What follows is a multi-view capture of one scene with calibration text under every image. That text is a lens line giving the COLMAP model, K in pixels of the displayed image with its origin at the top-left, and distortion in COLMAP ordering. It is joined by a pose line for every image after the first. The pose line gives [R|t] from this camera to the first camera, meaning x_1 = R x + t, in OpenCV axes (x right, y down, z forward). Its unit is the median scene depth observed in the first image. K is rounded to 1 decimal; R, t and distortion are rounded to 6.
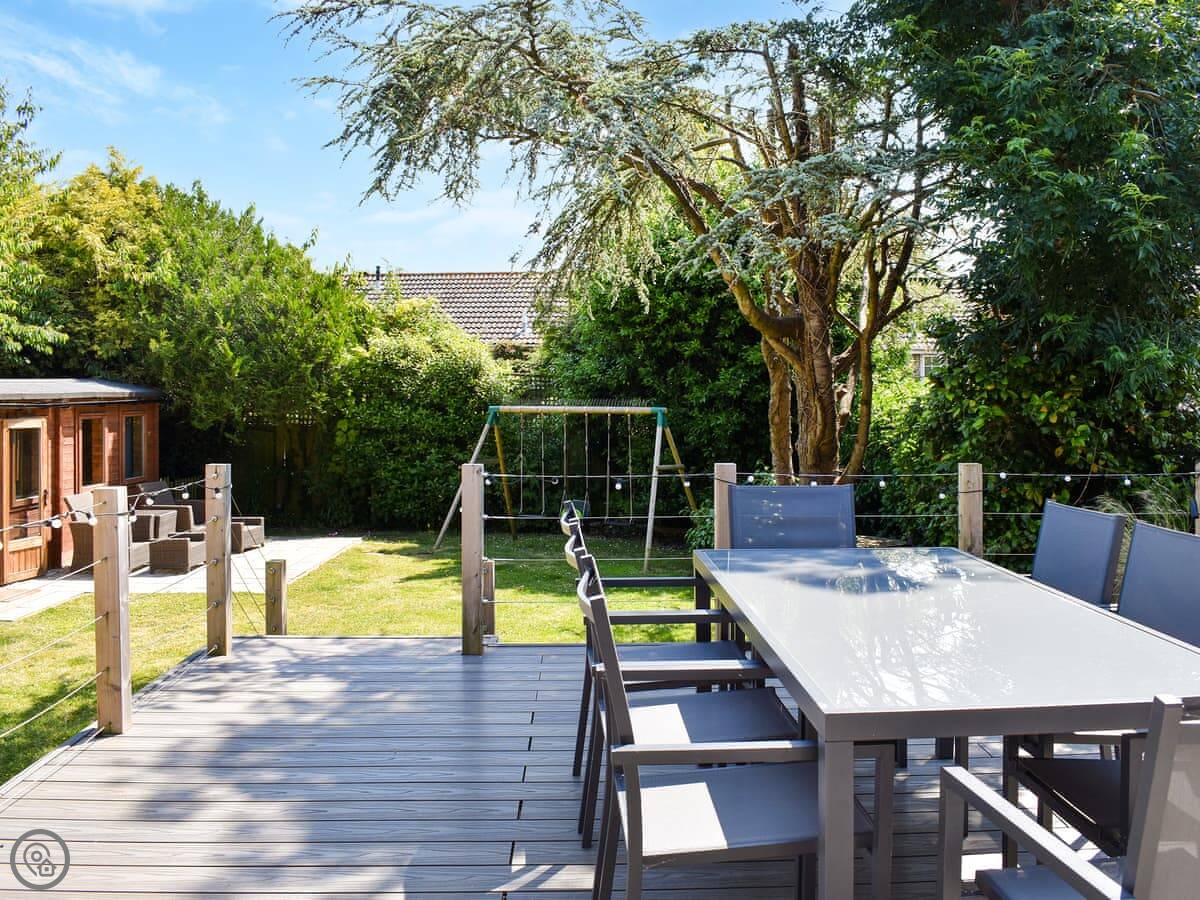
lens RADIAL K [[1010.0, 0, 597.6], [0, 1010.0, 382.3], [0, 0, 1]] dist [-0.109163, 0.032531]
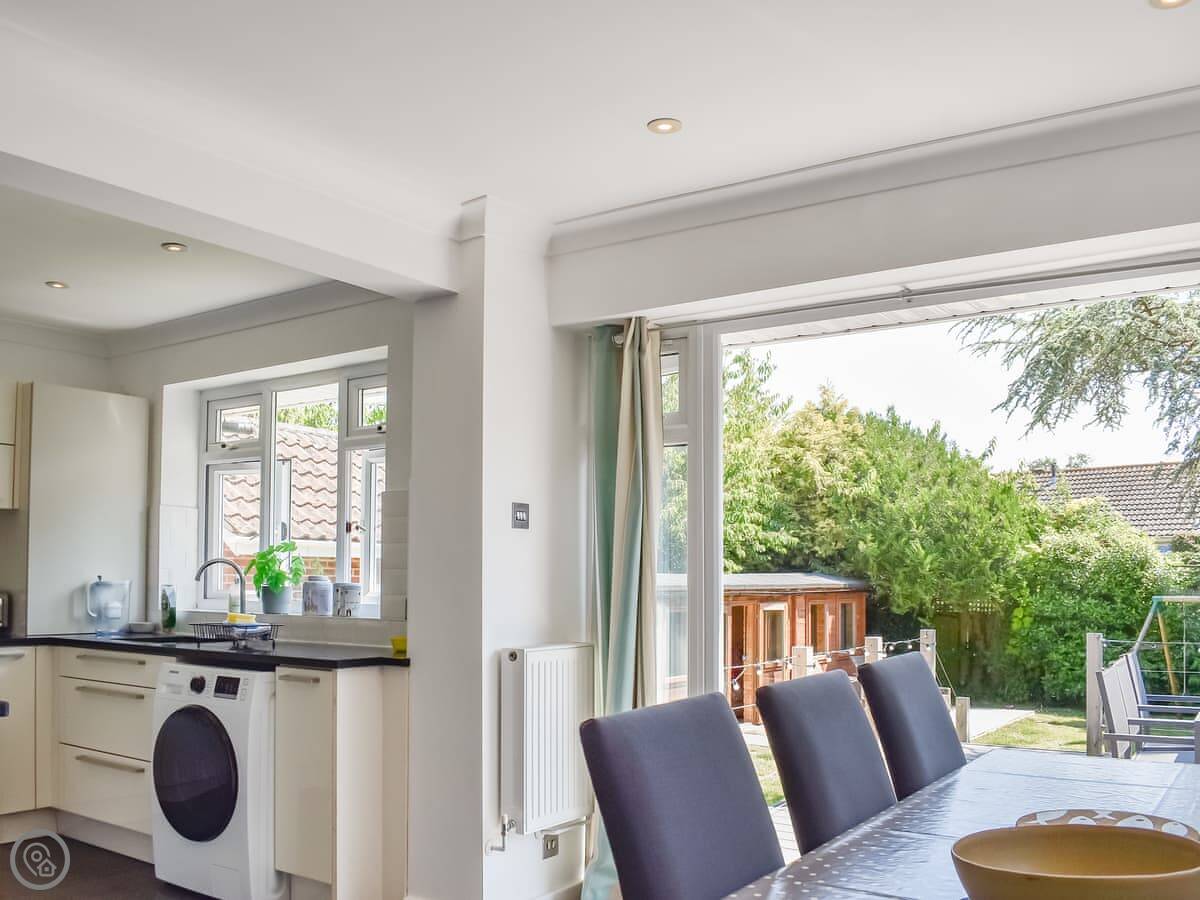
lens RADIAL K [[1084.9, 0, 629.2], [0, 1084.9, 532.4], [0, 0, 1]] dist [-0.098835, 0.000000]
pose [[0.821489, -0.022129, -0.569795, 0.086129], [0.001250, 0.999314, -0.037008, -0.004317], [0.570224, 0.029689, 0.820953, -0.282414]]
